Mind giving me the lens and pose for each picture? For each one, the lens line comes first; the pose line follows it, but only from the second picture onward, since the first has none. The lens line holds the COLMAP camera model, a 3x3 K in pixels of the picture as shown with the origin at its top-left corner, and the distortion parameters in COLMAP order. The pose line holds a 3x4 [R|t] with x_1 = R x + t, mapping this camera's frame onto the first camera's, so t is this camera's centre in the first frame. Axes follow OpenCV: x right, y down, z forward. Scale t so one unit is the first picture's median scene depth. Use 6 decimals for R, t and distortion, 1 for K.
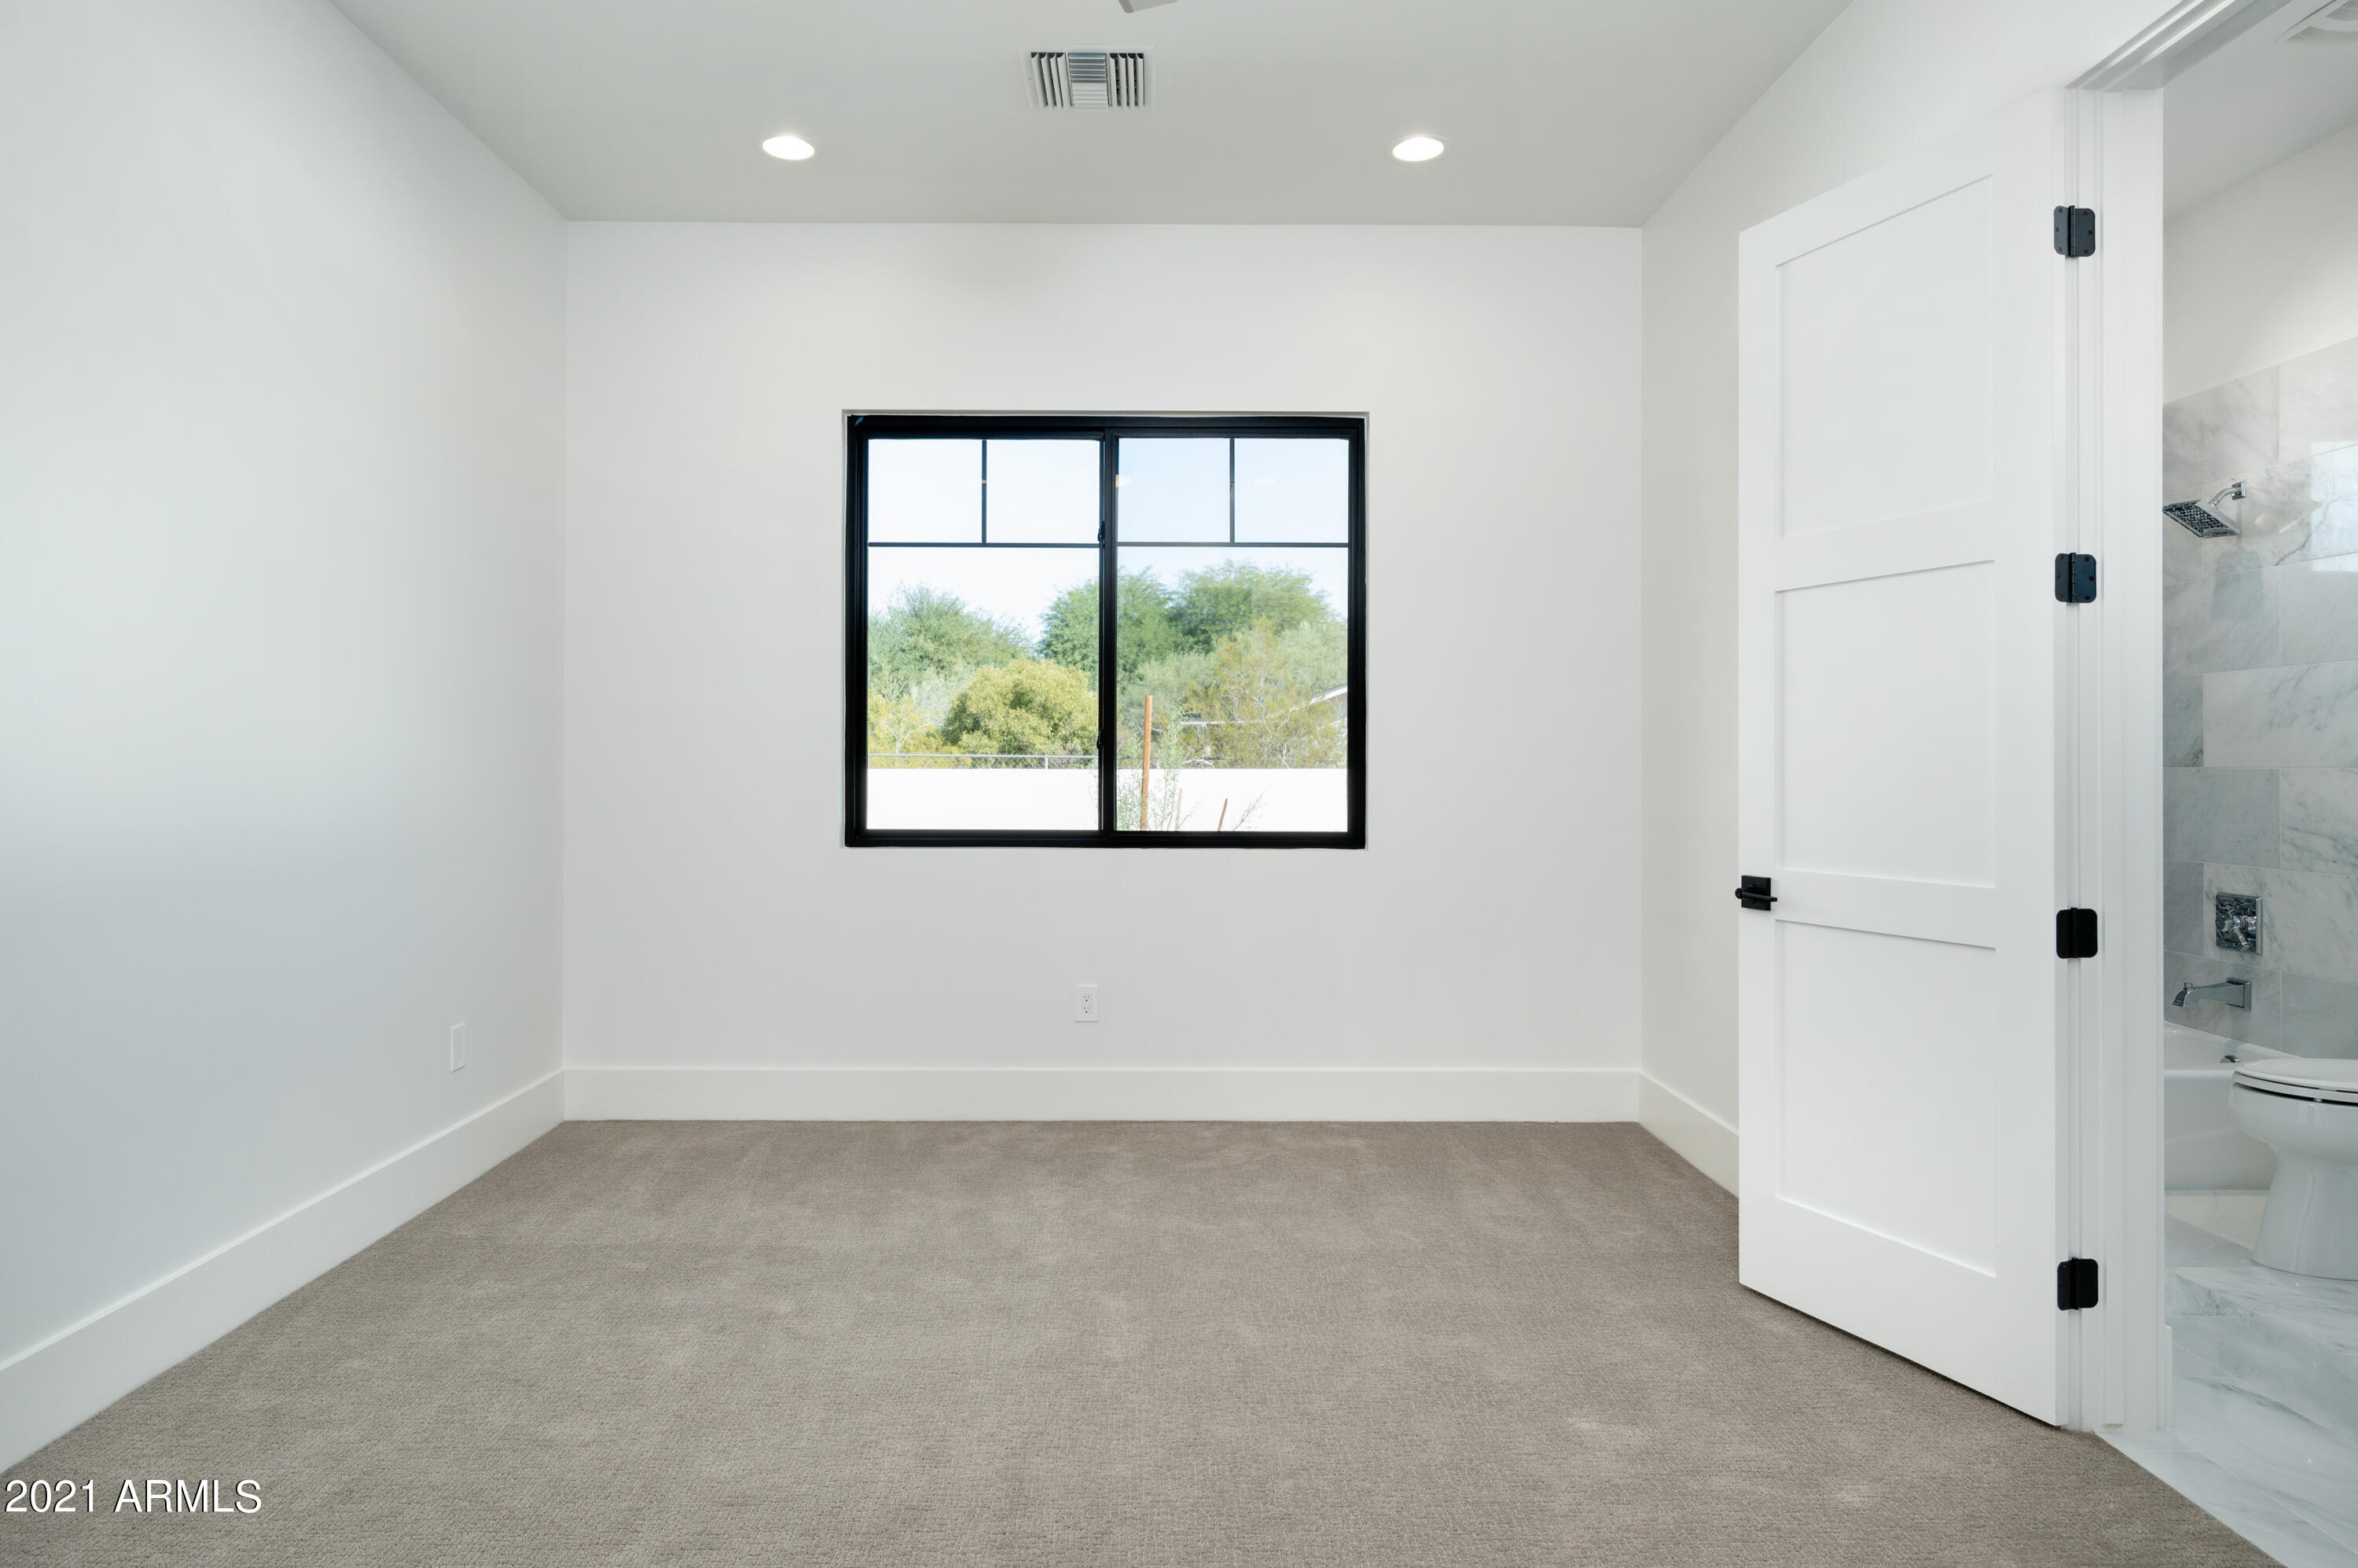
lens RADIAL K [[1330.4, 0, 1174.7], [0, 1330.4, 779.2], [0, 0, 1]] dist [-0.001294, -0.001190]
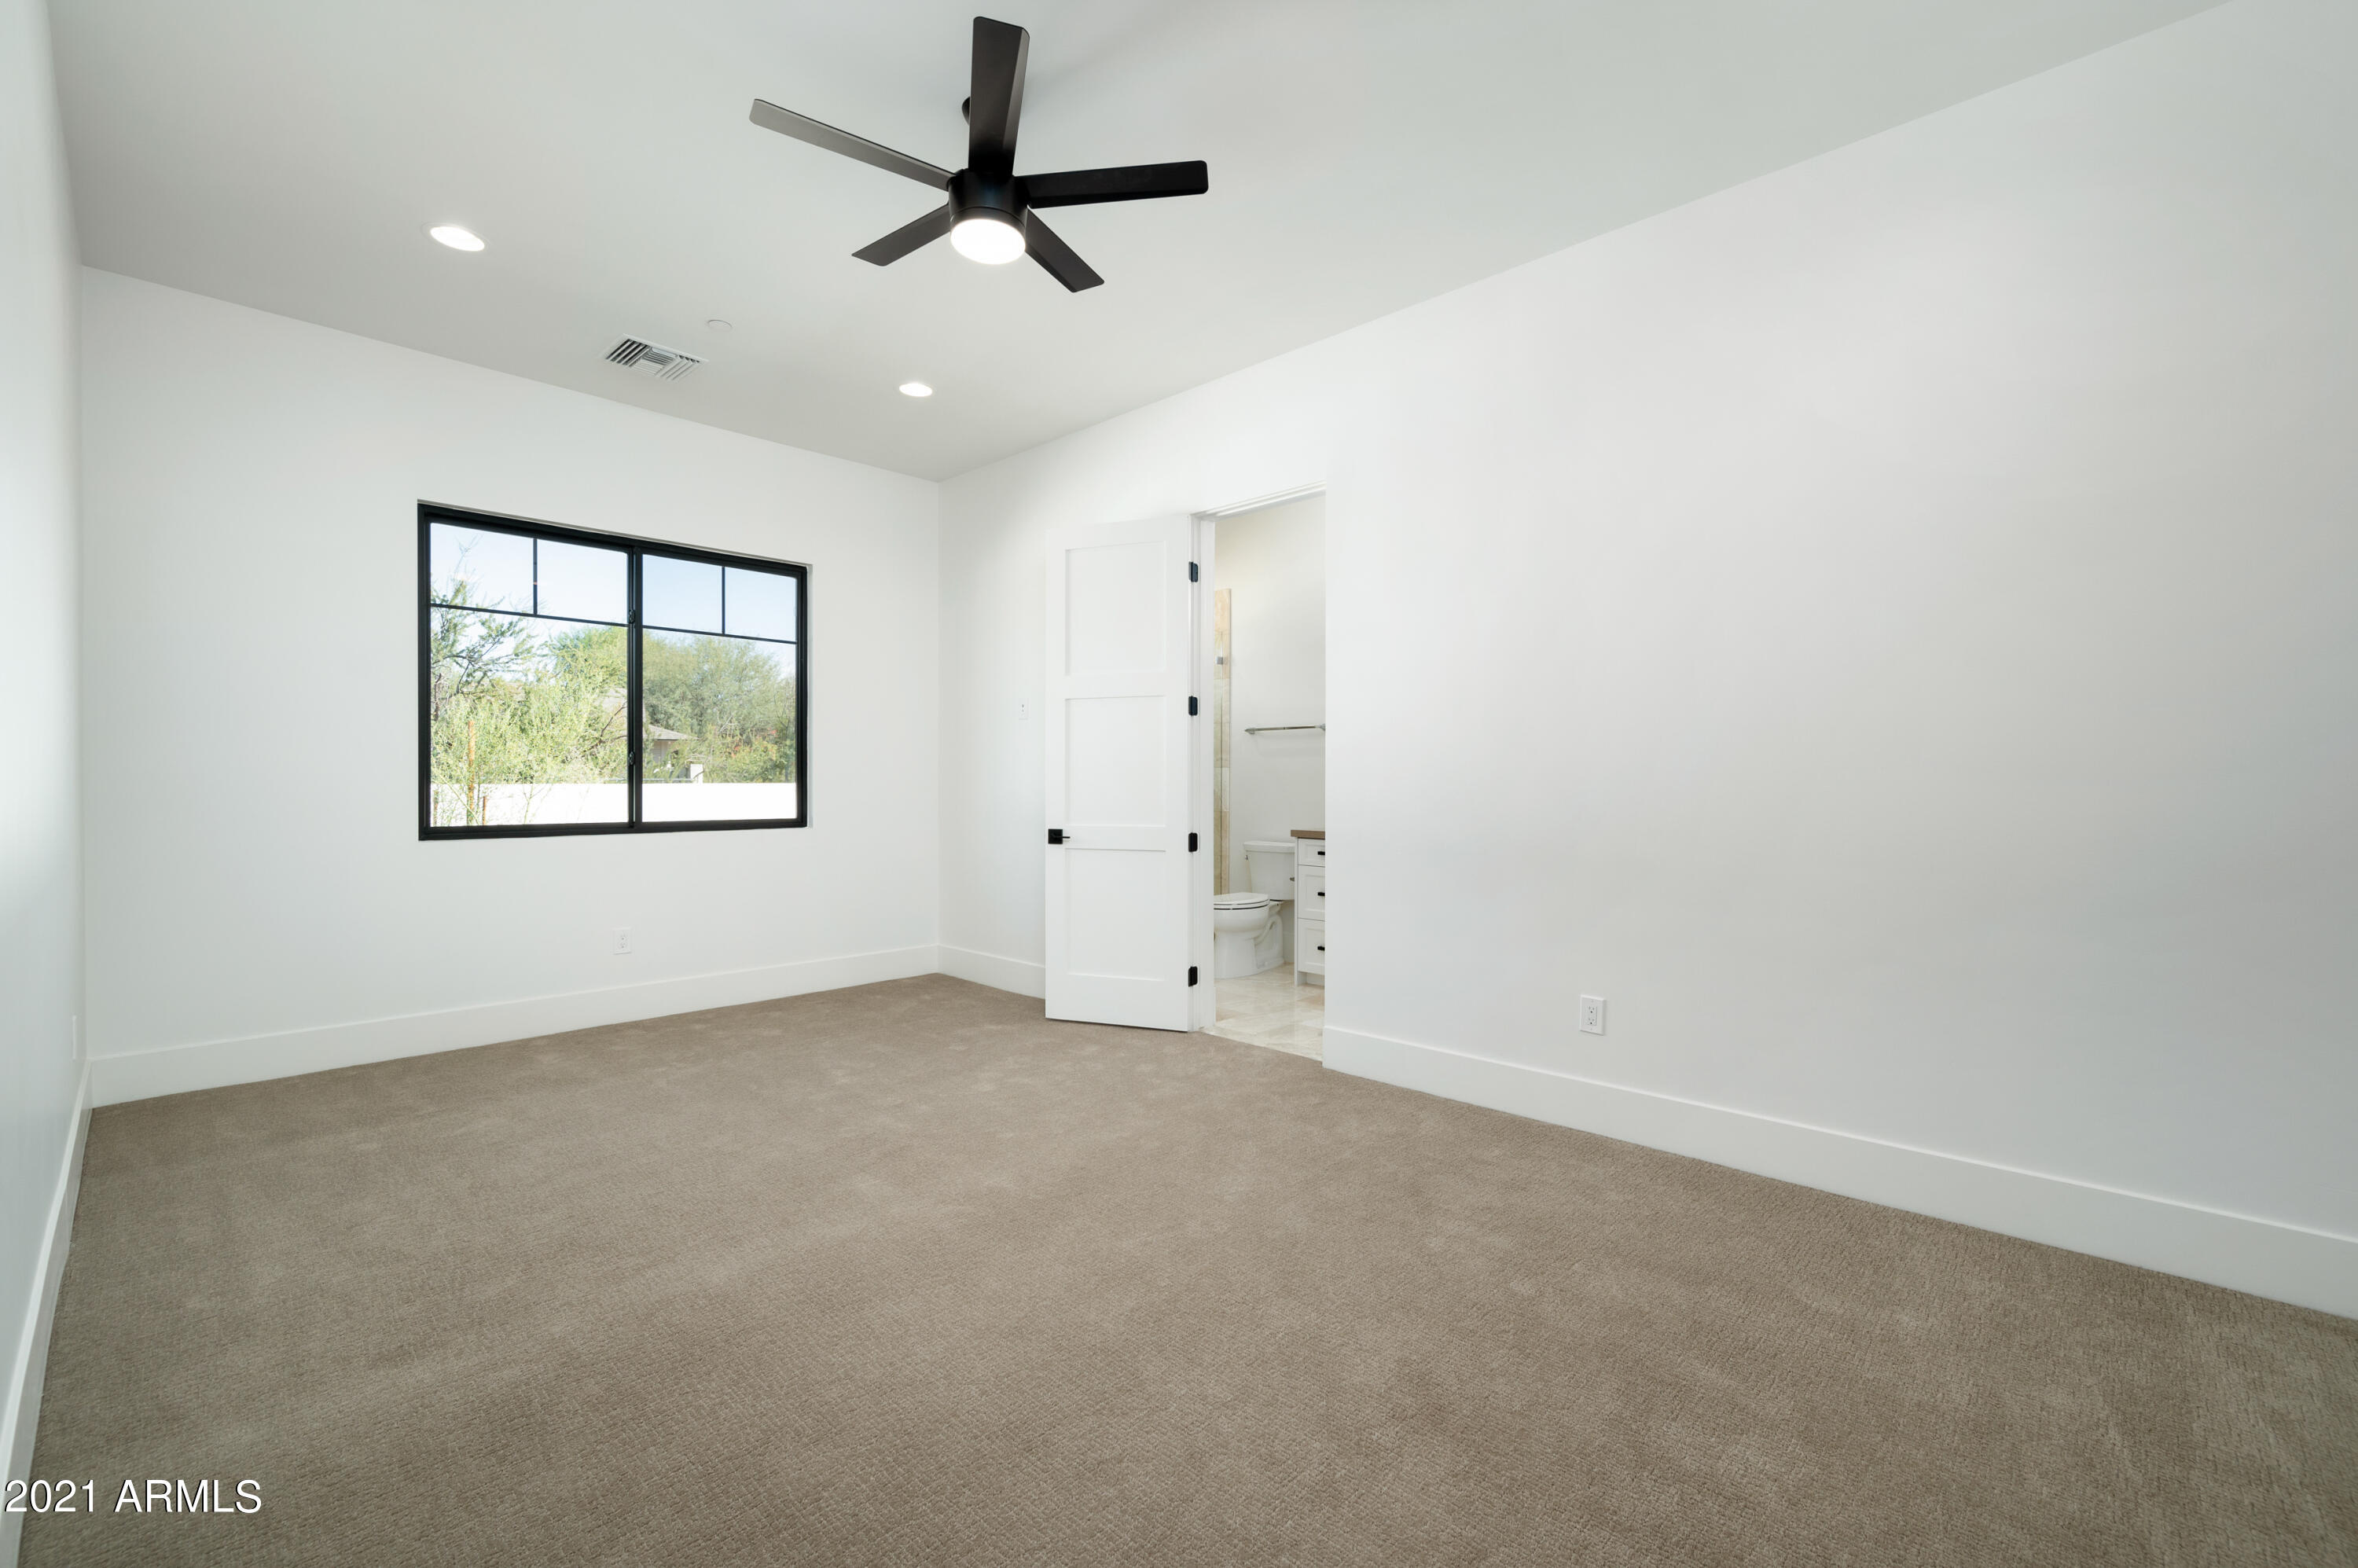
lens RADIAL K [[998.7, 0, 1178.1], [0, 998.7, 781.5], [0, 0, 1]] dist [0.010406, -0.000250]
pose [[0.679057, -0.005295, 0.734066, -0.456235], [0.002889, 0.999986, 0.004541, -0.009084], [-0.734080, -0.000963, 0.679063, -0.184890]]
